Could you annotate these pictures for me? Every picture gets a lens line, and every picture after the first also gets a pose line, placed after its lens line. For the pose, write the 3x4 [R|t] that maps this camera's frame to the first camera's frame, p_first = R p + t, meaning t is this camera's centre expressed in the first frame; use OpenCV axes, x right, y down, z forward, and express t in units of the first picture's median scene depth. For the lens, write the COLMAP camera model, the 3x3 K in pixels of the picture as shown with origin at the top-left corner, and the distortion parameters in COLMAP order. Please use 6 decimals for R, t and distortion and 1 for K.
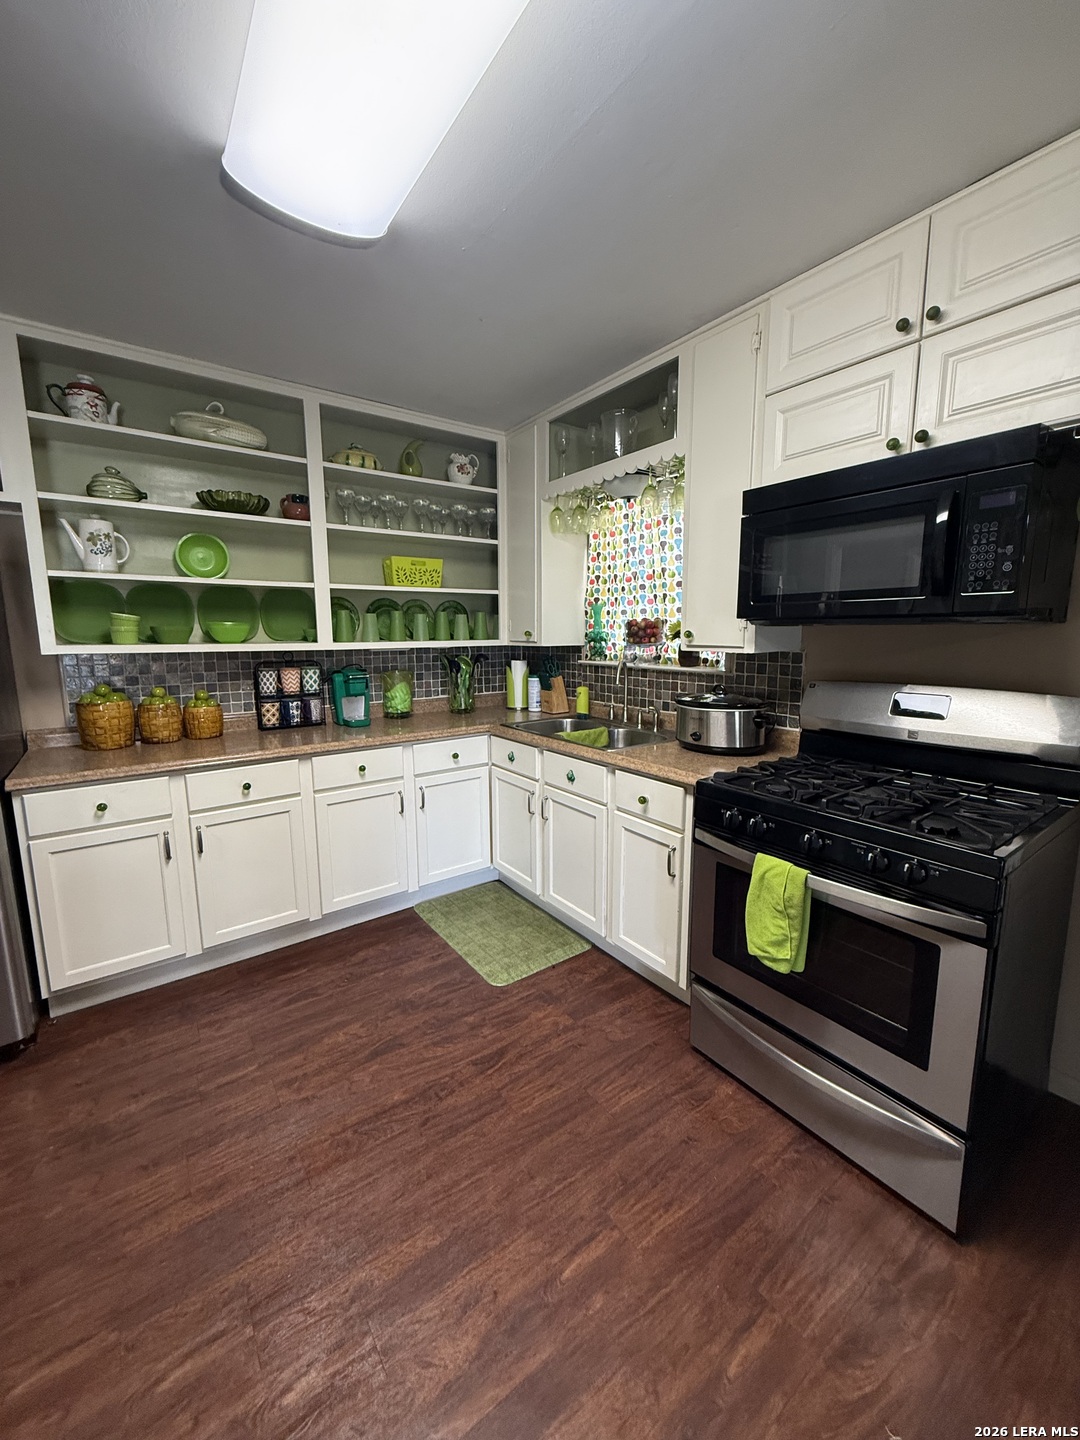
lens RADIAL K [[572.9, 0, 536.6], [0, 572.9, 718.8], [0, 0, 1]] dist [0.006277, -0.001479]
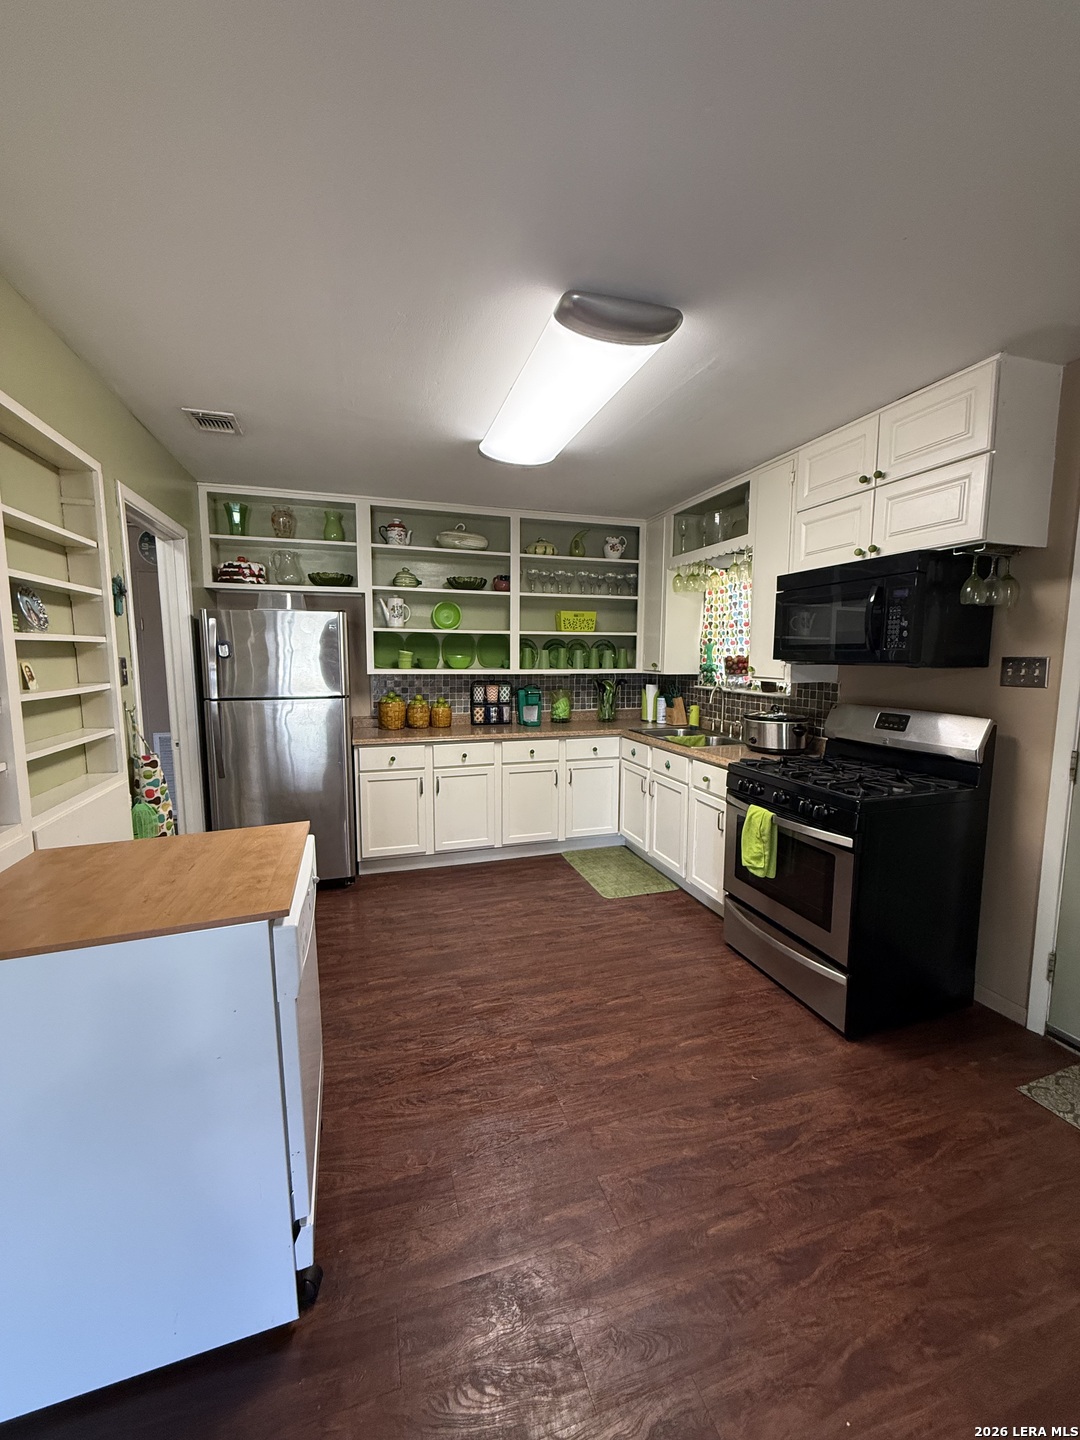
lens RADIAL K [[572.9, 0, 545.0], [0, 572.9, 717.8], [0, 0, 1]] dist [0.006277, -0.001479]
pose [[0.952582, 0.043195, -0.301201, 0.211029], [-0.055822, 0.997881, -0.033438, 0.051293], [0.299119, 0.048666, 0.952974, -0.514113]]
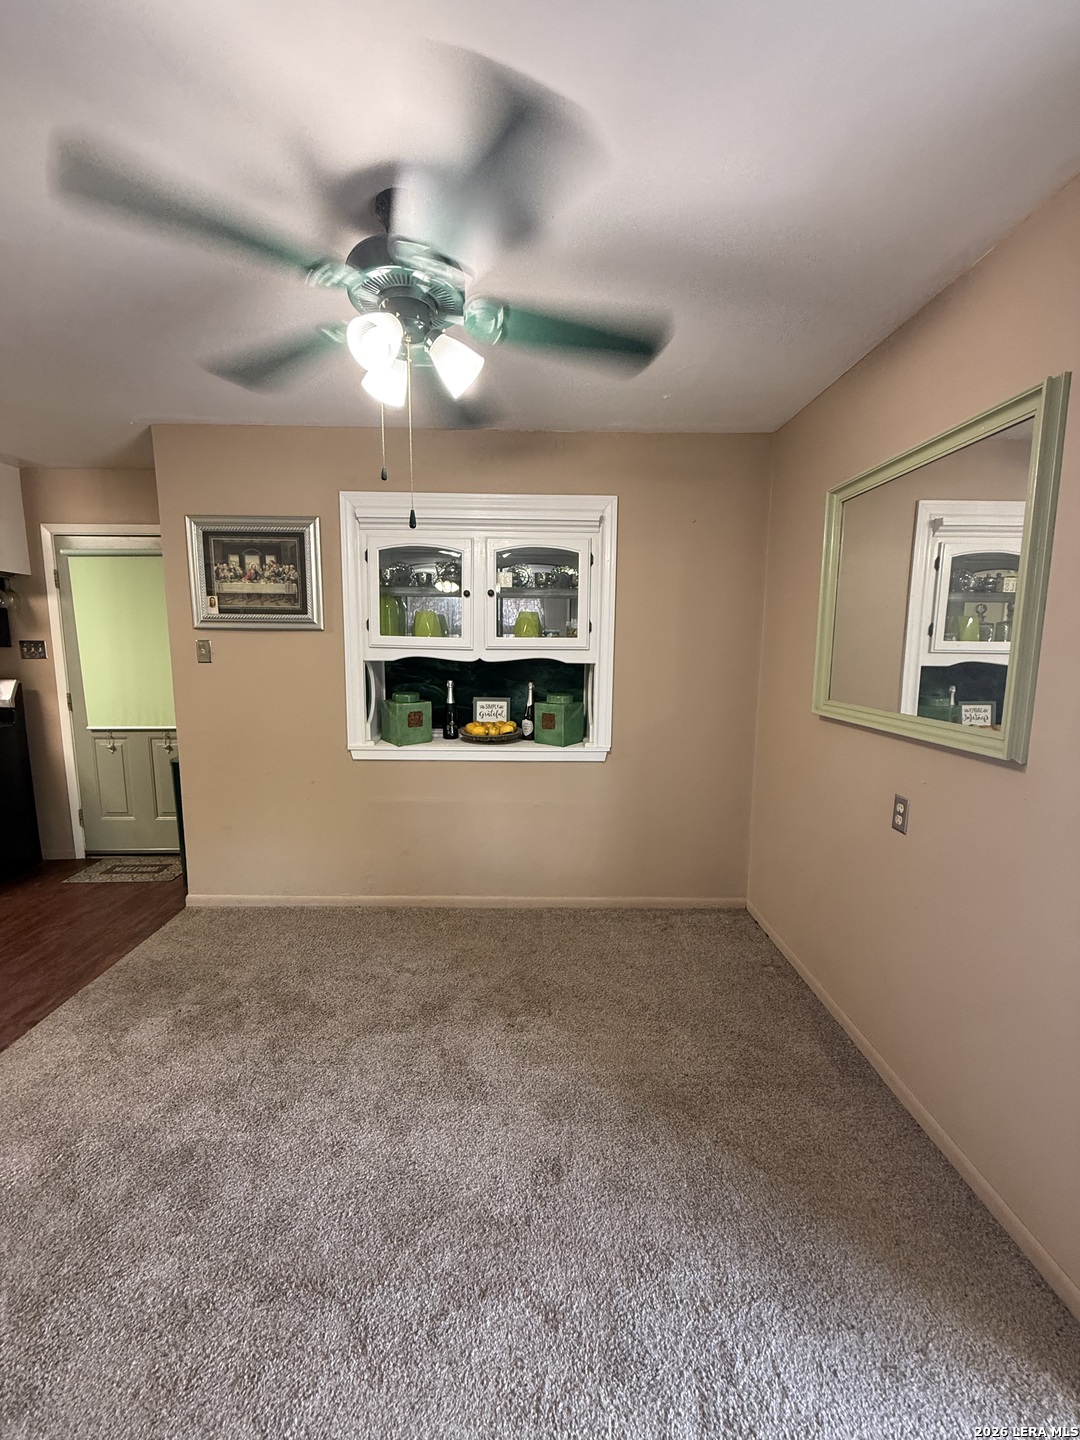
lens RADIAL K [[572.9, 0, 541.4], [0, 572.9, 717.3], [0, 0, 1]] dist [0.006277, -0.001479]
pose [[0.569825, -0.095756, 0.816168, 0.167533], [0.119590, 0.992277, 0.032923, 0.197260], [-0.813018, 0.078845, 0.576876, -1.394078]]
